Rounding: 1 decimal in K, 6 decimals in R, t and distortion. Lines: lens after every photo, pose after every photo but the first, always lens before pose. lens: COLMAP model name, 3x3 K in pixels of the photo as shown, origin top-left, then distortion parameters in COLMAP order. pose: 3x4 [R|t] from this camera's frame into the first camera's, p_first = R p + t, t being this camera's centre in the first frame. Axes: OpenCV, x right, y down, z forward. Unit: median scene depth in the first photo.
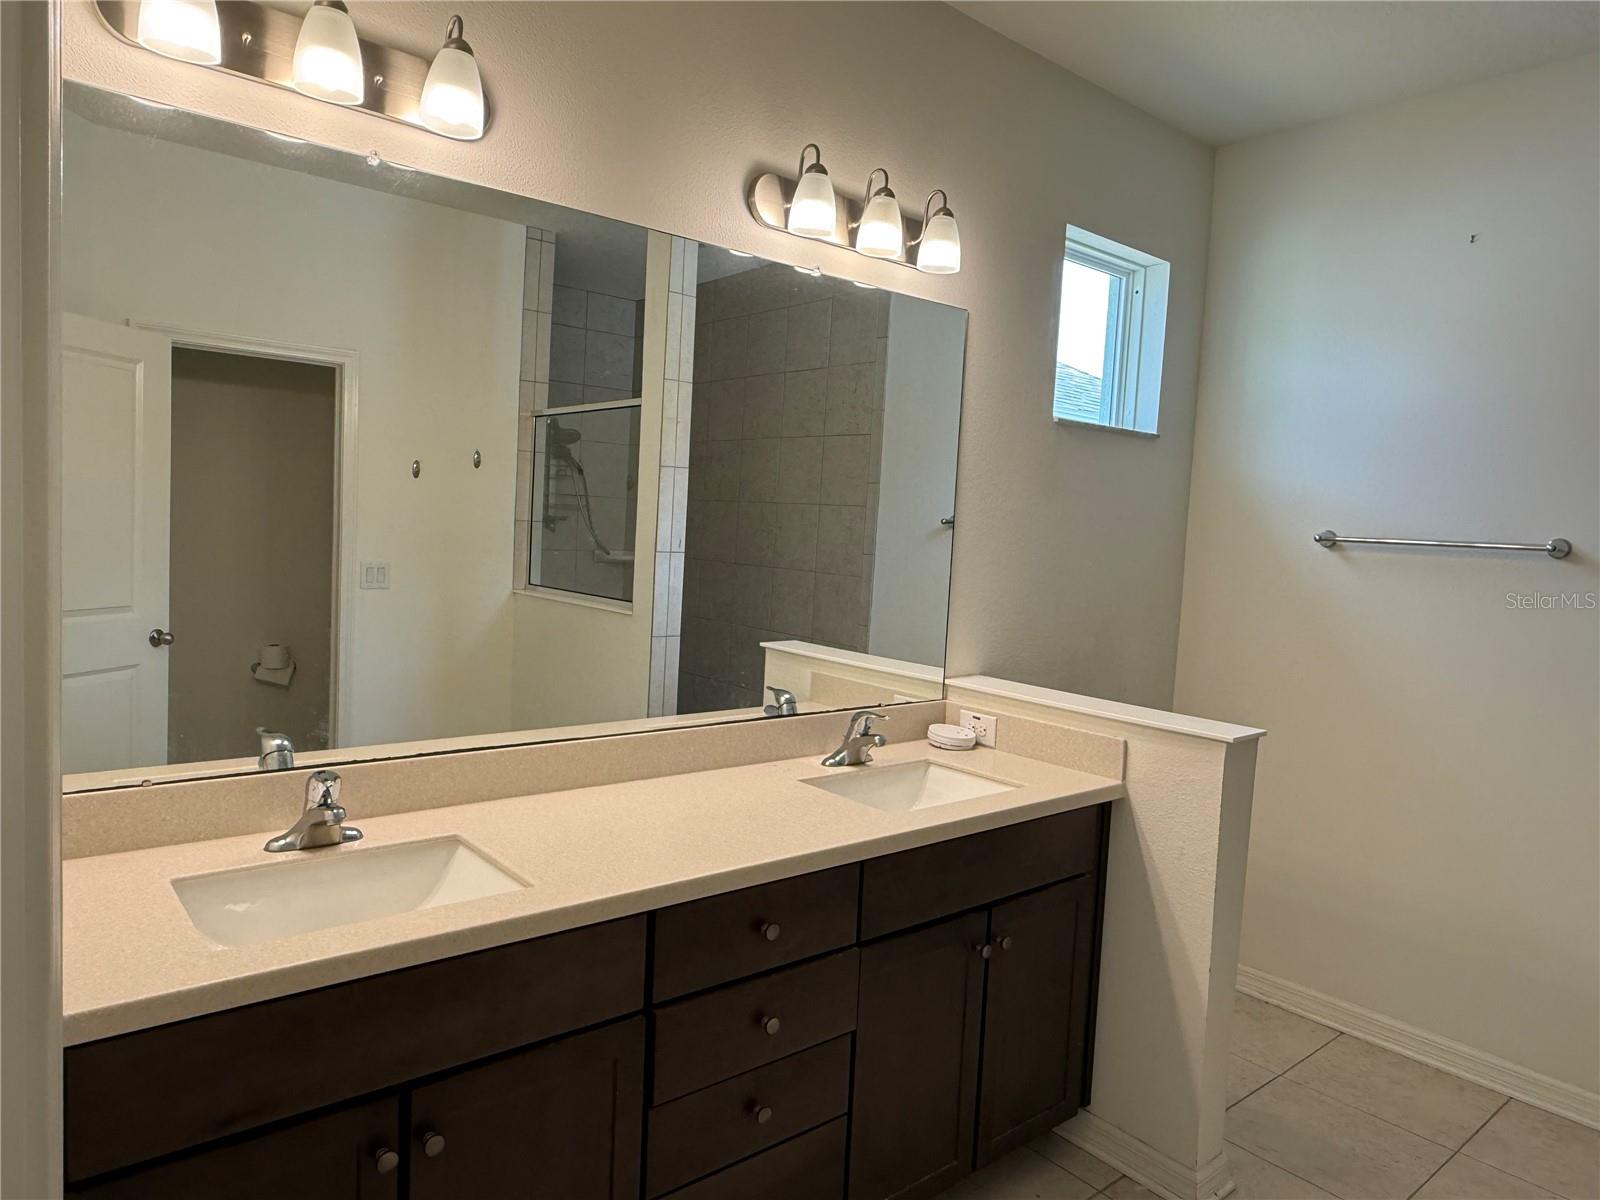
lens RADIAL K [[1030.0, 0, 793.0], [0, 1030.0, 603.0], [0, 0, 1]] dist [-0.009094, 0.003875]
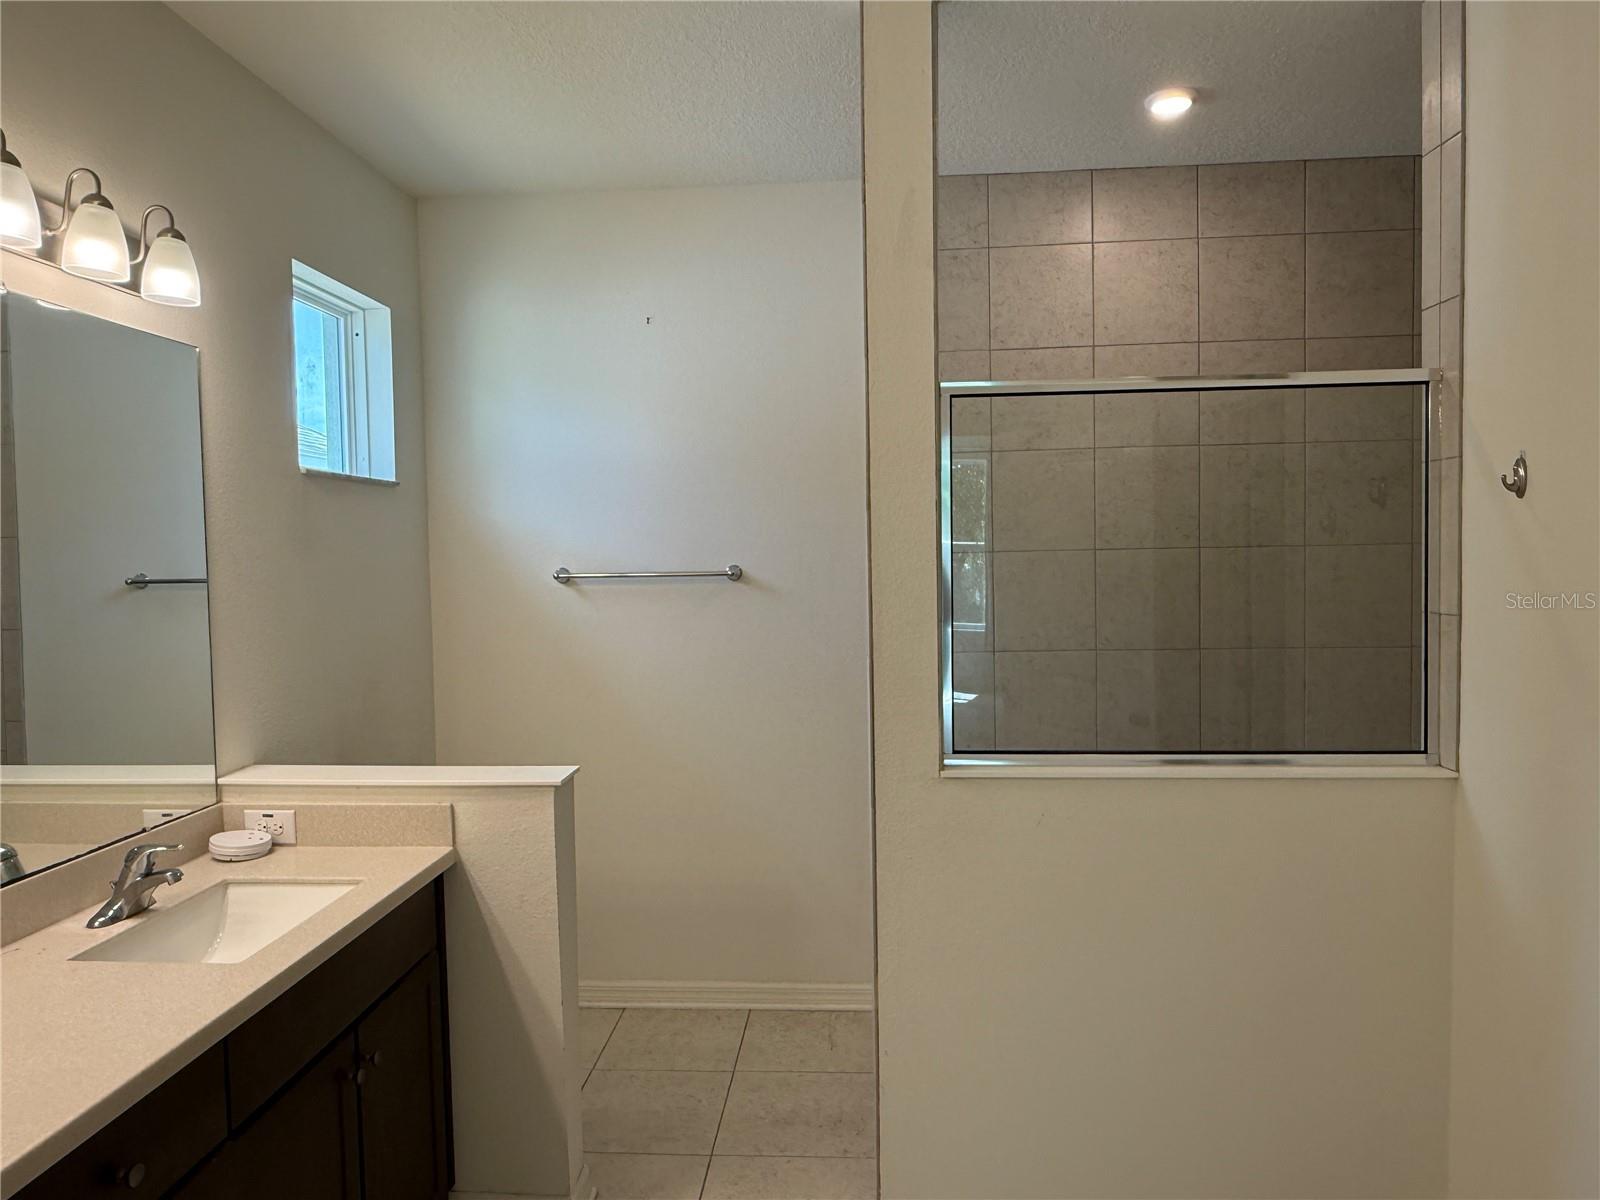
lens RADIAL K [[1030.0, 0, 788.0], [0, 1030.0, 598.8], [0, 0, 1]] dist [-0.009094, 0.003875]
pose [[0.686503, -0.093735, 0.721060, -0.133135], [0.104928, 0.994047, 0.029323, -0.051926], [-0.719516, 0.055529, 0.692252, 0.068193]]
